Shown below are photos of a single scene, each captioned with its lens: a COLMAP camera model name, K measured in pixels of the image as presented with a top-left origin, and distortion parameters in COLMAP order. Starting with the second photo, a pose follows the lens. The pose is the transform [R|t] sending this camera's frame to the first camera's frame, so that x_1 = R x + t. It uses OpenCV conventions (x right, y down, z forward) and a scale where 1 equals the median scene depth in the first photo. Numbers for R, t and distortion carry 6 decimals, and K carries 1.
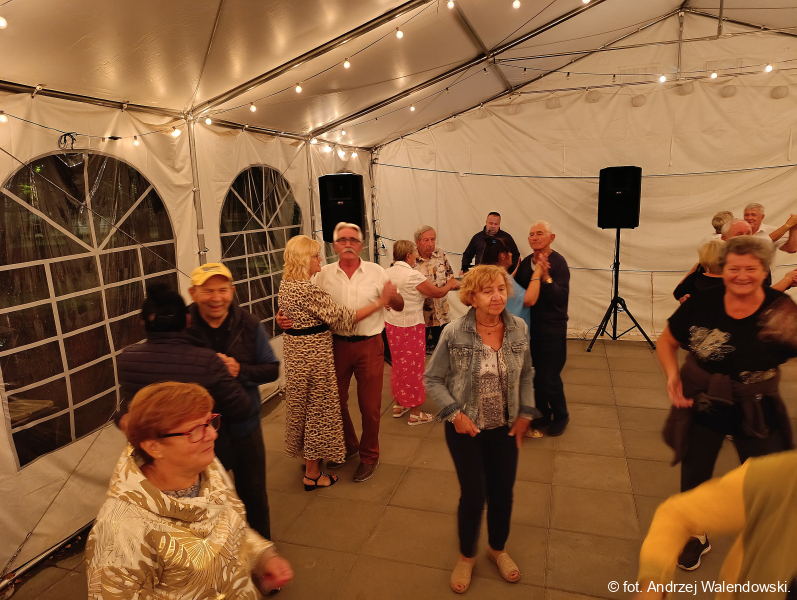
lens RADIAL K [[532.0, 0, 398.5], [0, 532.0, 300.0], [0, 0, 1]] dist [0.035843, -0.042142]
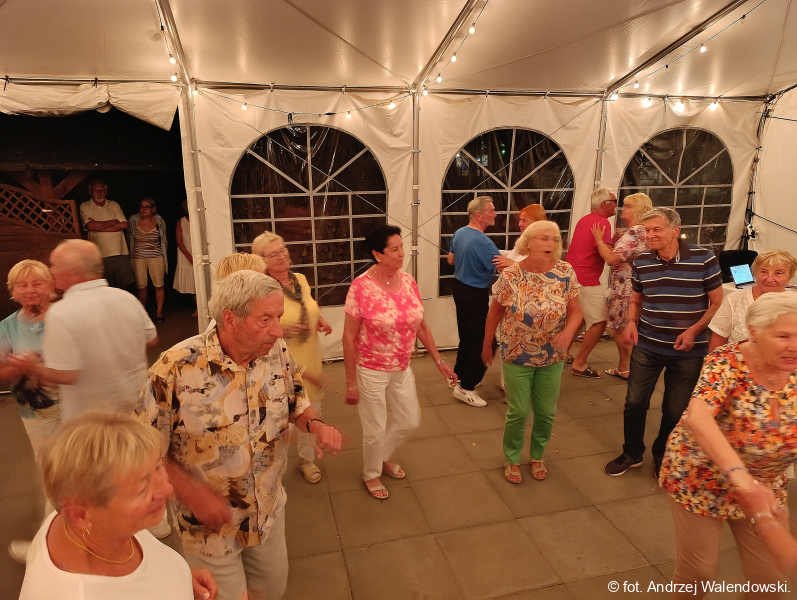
lens RADIAL K [[532.0, 0, 398.5], [0, 532.0, 300.0], [0, 0, 1]] dist [0.035843, -0.042142]
pose [[0.519162, 0.275289, -0.809127, 0.736272], [-0.189210, 0.960236, 0.205297, -0.136435], [0.833469, 0.046513, 0.550605, 0.351370]]
